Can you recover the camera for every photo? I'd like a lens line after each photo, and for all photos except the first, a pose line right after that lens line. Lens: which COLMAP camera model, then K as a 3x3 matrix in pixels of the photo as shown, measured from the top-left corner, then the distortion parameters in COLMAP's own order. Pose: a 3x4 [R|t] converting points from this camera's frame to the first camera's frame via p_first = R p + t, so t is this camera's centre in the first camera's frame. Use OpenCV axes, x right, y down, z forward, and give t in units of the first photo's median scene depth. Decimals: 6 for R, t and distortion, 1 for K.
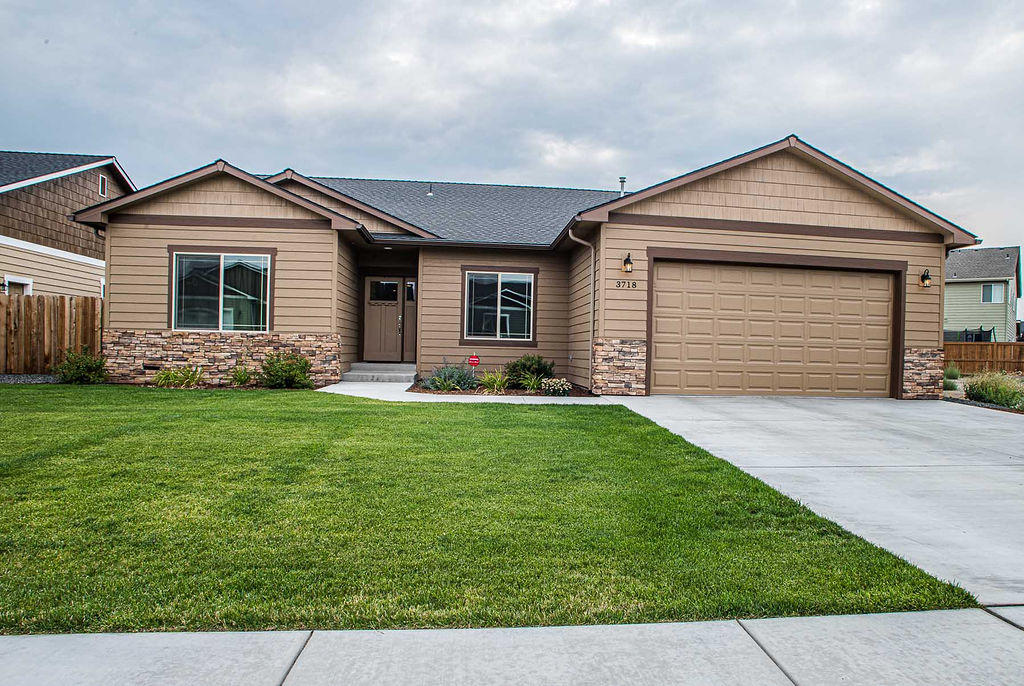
lens RADIAL K [[680.9, 0, 561.3], [0, 680.9, 360.9], [0, 0, 1]] dist [-0.104562, 0.064641]
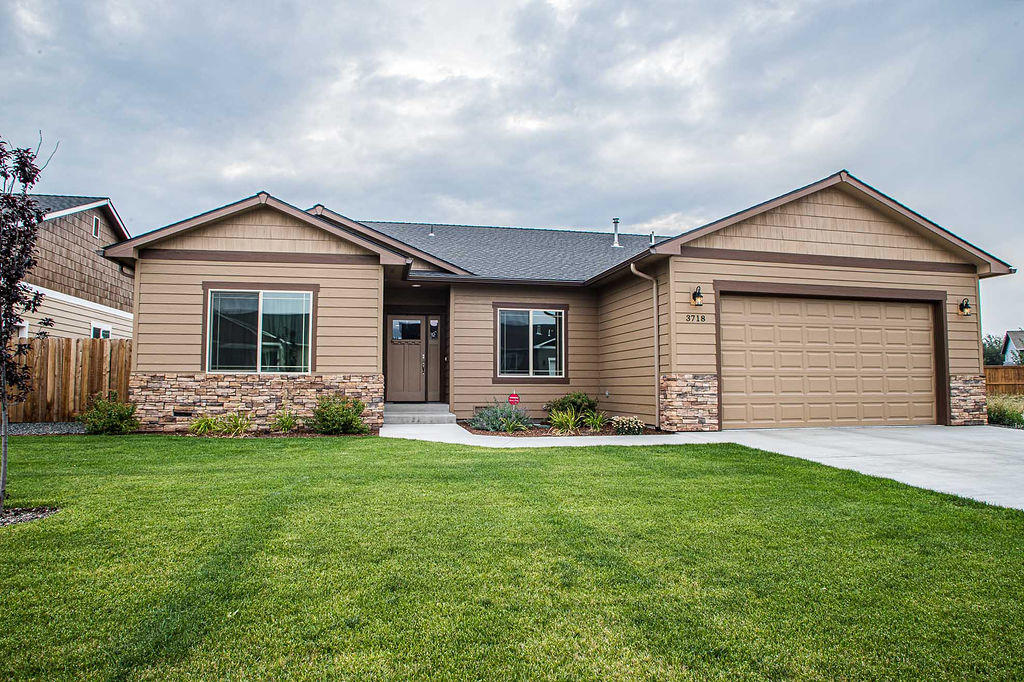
lens RADIAL K [[641.5, 0, 512.0], [0, 641.5, 341.0], [0, 0, 1]] dist [-0.114133, 0.081383]
pose [[0.997468, -0.016844, 0.069091, -0.220498], [0.022629, 0.996224, -0.083818, -0.007613], [-0.067418, 0.085169, 0.994083, 0.096314]]
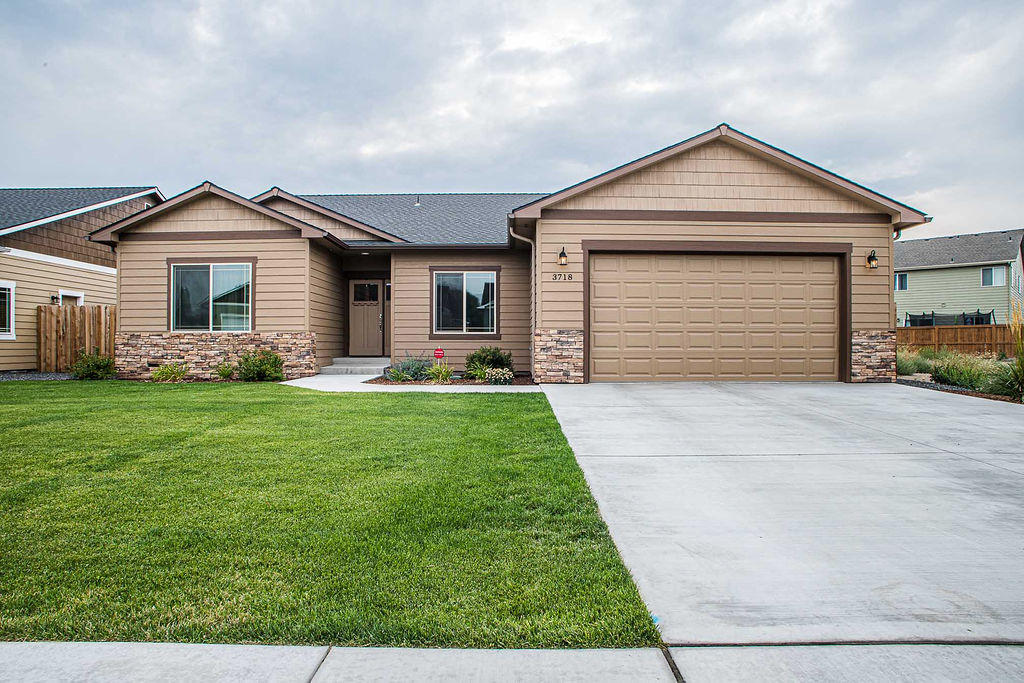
lens RADIAL K [[608.2, 0, 512.0], [0, 608.2, 341.5], [0, 0, 1]] dist [-0.107037, 0.066069]
pose [[0.991024, -0.023910, -0.131532, 0.130672], [0.021086, 0.999517, -0.022819, 0.005979], [0.132014, 0.019841, 0.991049, 0.063444]]
